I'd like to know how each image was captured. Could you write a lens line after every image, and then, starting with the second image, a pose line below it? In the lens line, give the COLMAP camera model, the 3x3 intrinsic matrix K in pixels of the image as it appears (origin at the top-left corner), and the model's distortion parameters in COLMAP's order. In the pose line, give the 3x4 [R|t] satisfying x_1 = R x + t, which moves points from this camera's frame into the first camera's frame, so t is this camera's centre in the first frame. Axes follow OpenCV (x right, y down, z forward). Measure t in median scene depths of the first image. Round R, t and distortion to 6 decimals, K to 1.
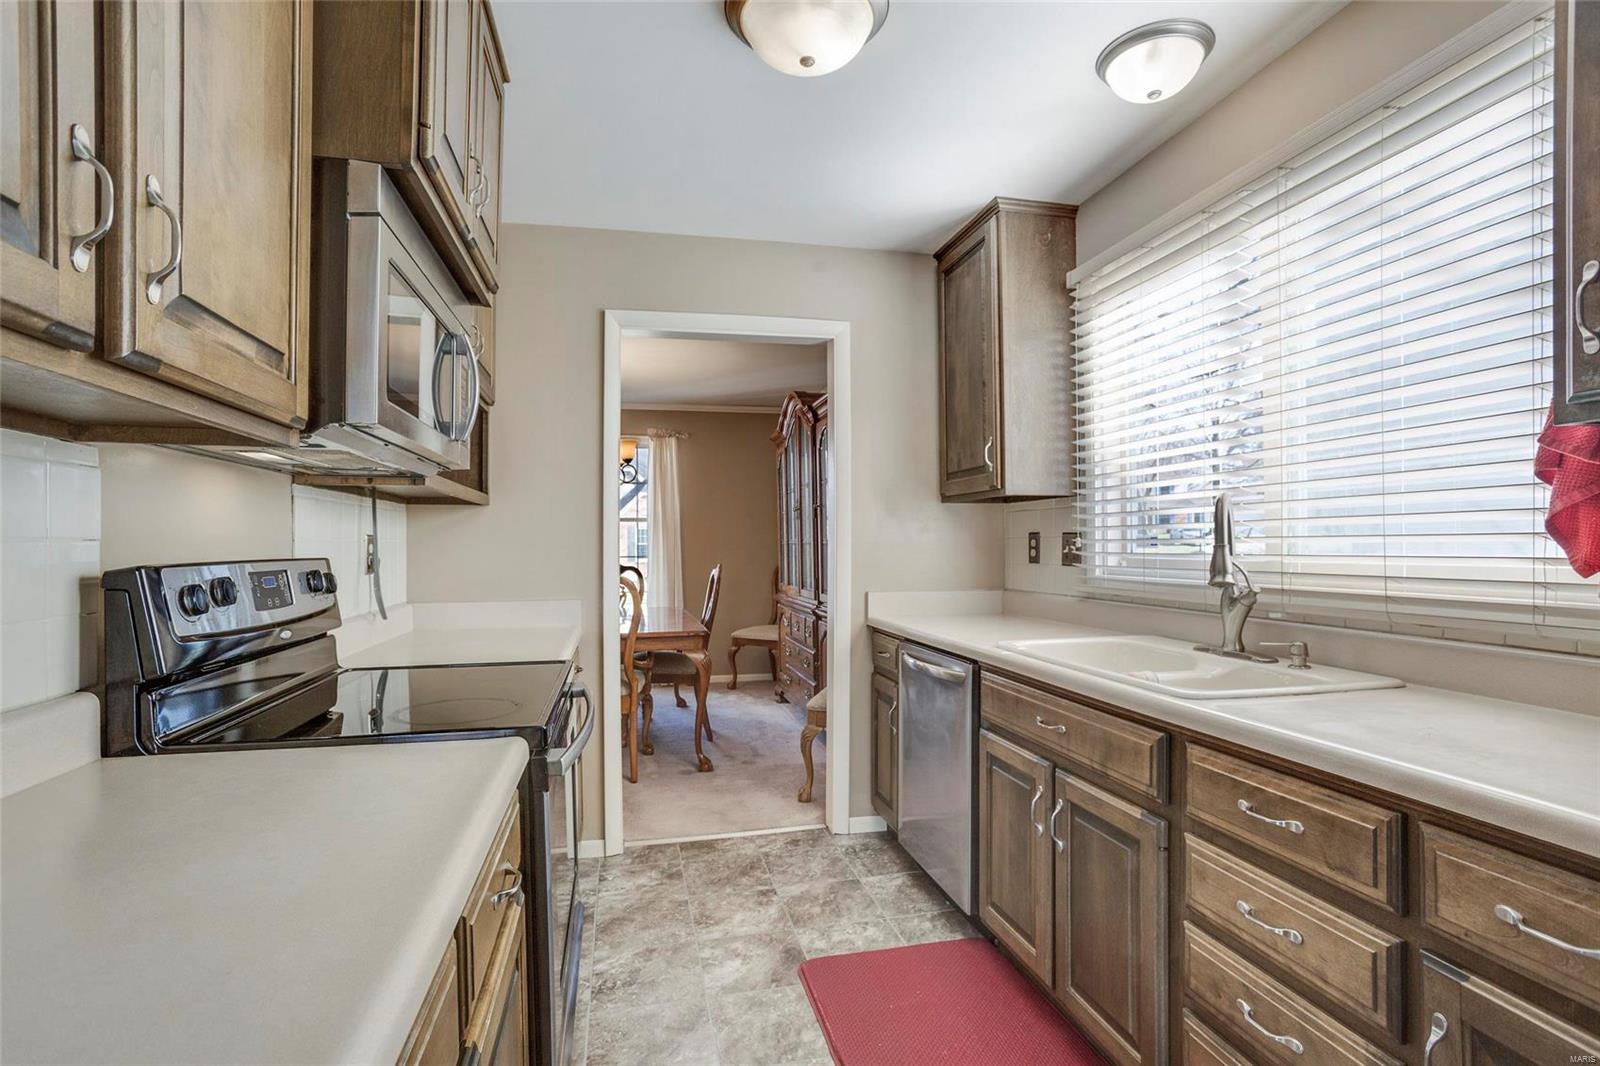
lens RADIAL K [[779.3, 0, 791.3], [0, 779.3, 536.9], [0, 0, 1]] dist [-0.049209, 0.026908]
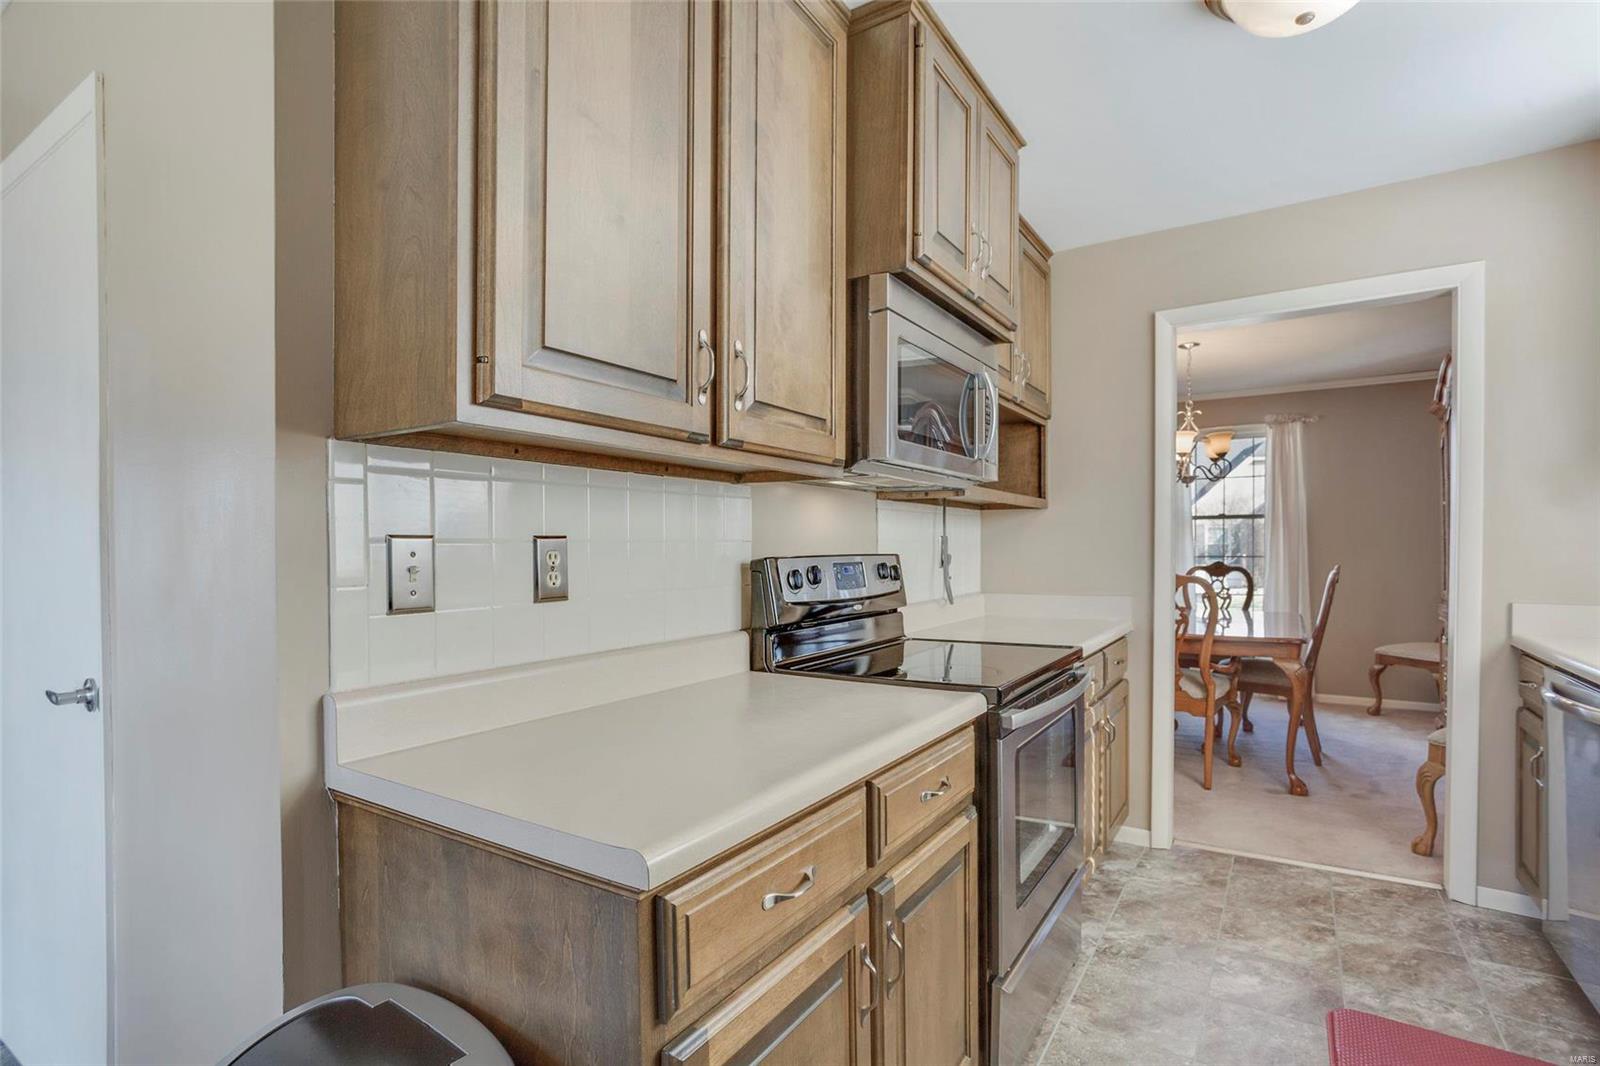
lens RADIAL K [[779.3, 0, 791.3], [0, 779.3, 536.9], [0, 0, 1]] dist [-0.049209, 0.026908]
pose [[0.703132, -0.007137, -0.711024, 0.167426], [0.008341, 0.999964, -0.001789, -0.000994], [0.711011, -0.004672, 0.703166, -0.061927]]
